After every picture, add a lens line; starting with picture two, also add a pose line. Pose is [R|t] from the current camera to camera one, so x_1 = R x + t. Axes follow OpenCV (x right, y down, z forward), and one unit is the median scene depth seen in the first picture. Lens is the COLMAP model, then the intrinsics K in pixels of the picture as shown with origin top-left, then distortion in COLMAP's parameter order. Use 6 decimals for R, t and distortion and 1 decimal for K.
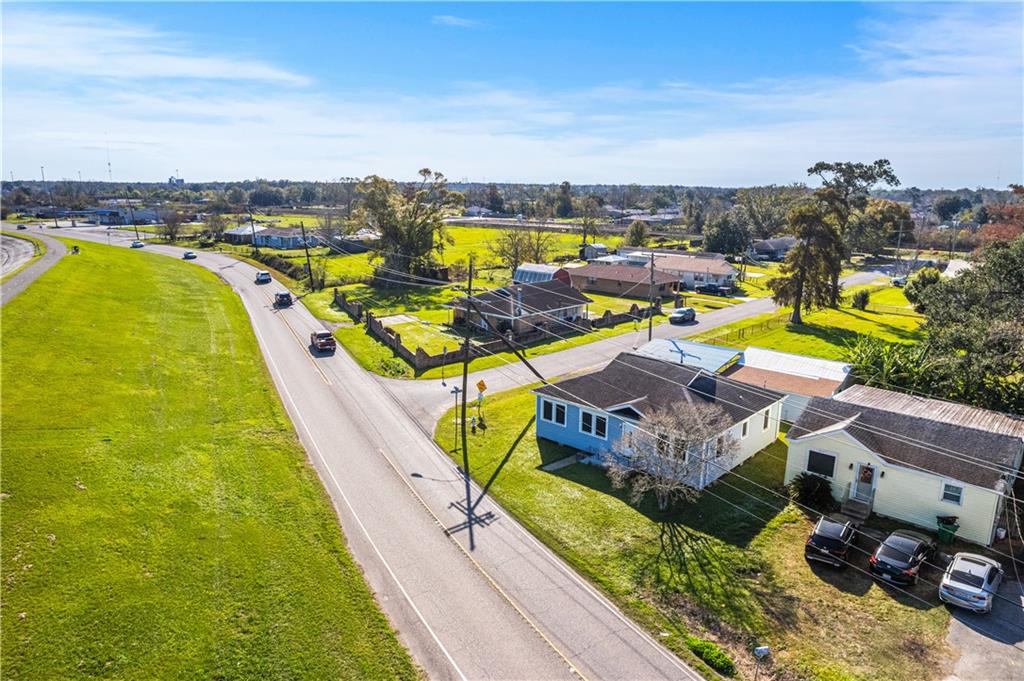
lens RADIAL K [[659.3, 0, 510.3], [0, 659.3, 336.3], [0, 0, 1]] dist [-0.083121, 0.070161]
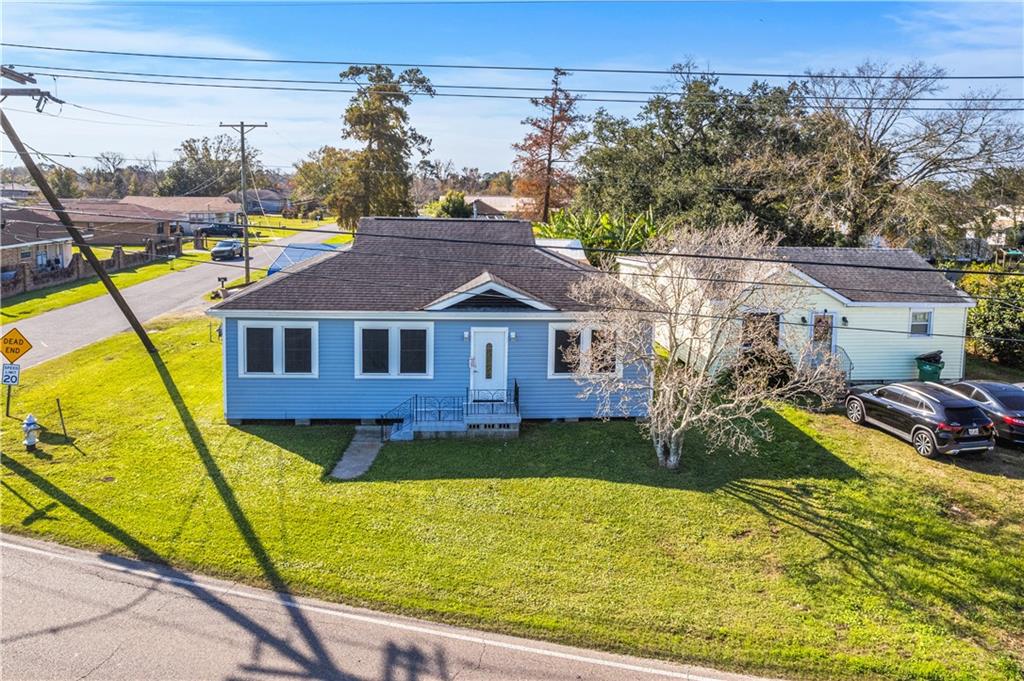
lens RADIAL K [[706.8, 0, 501.4], [0, 706.8, 303.6], [0, 0, 1]] dist [-0.077111, 0.057915]
pose [[0.680781, -0.120617, 0.722488, -0.205354], [0.149061, 0.988523, 0.024575, 0.127195], [-0.717160, 0.090964, 0.690947, 0.774658]]
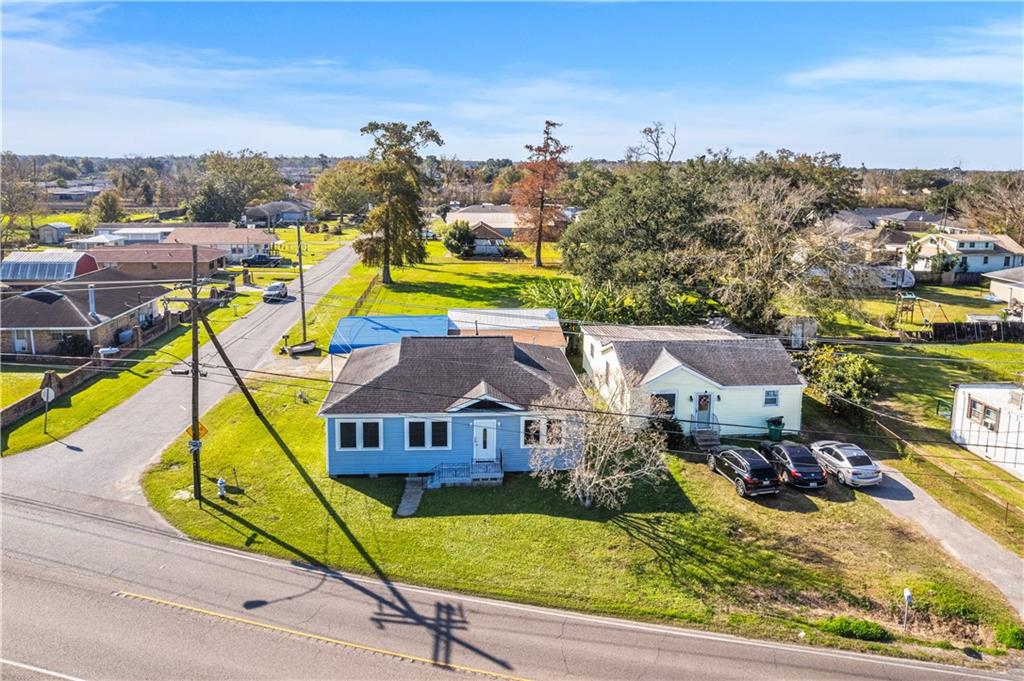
lens RADIAL K [[680.6, 0, 507.3], [0, 680.6, 340.3], [0, 0, 1]] dist [-0.075522, 0.055108]
pose [[0.678642, -0.185680, 0.710611, -0.424473], [0.155652, 0.981899, 0.107917, -0.049241], [-0.717786, 0.037371, 0.695260, 0.500017]]
